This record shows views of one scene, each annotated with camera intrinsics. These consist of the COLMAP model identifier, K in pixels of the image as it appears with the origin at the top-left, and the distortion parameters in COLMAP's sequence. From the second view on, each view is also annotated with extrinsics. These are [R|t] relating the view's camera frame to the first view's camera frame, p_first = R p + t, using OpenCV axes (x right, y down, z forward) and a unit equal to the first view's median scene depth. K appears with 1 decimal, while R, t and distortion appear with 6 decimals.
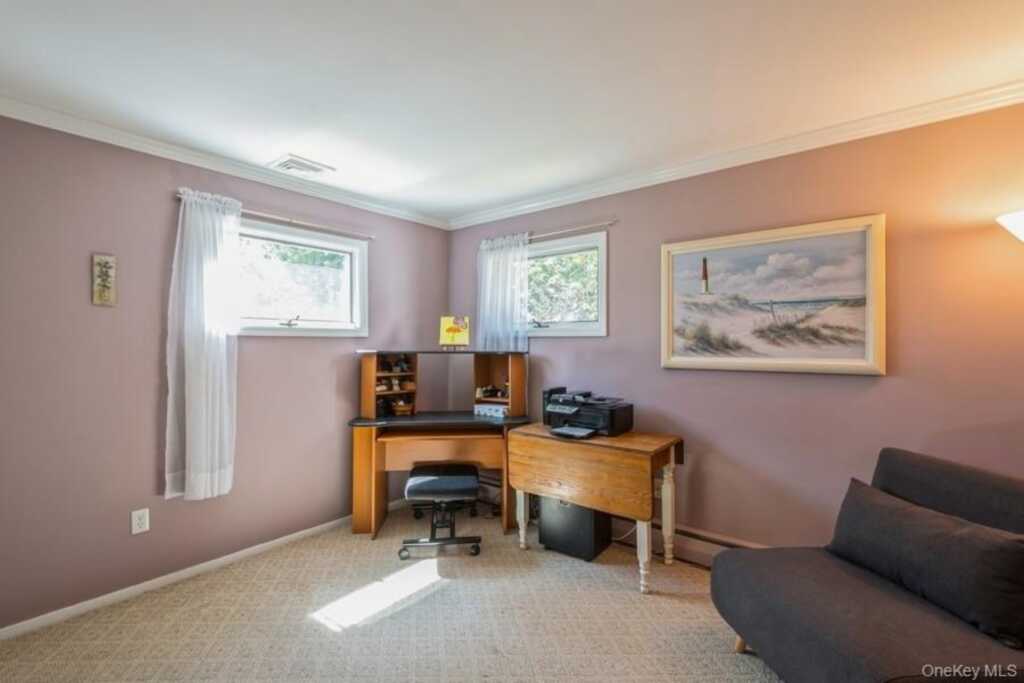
lens RADIAL K [[475.0, 0, 512.0], [0, 475.0, 341.5], [0, 0, 1]] dist [0.001405, 0.000293]
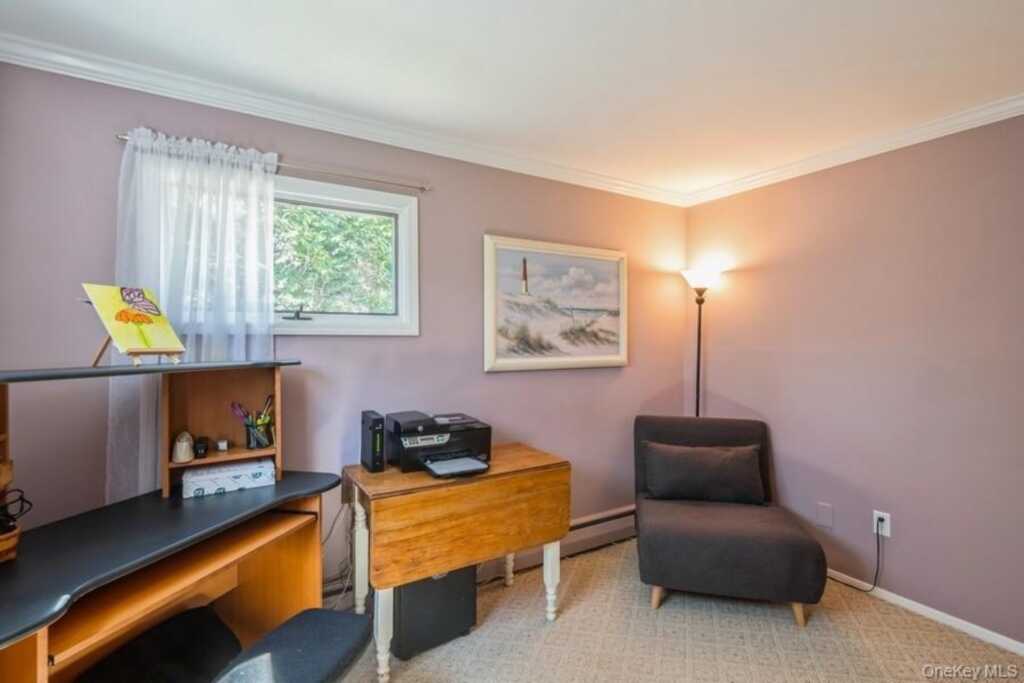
lens RADIAL K [[475.0, 0, 512.0], [0, 475.0, 341.5], [0, 0, 1]] dist [0.001405, 0.000293]
pose [[0.320242, -0.002713, 0.947332, -0.559524], [-0.000194, 0.999996, 0.002929, -0.004767], [-0.947336, -0.001121, 0.320240, 0.723649]]
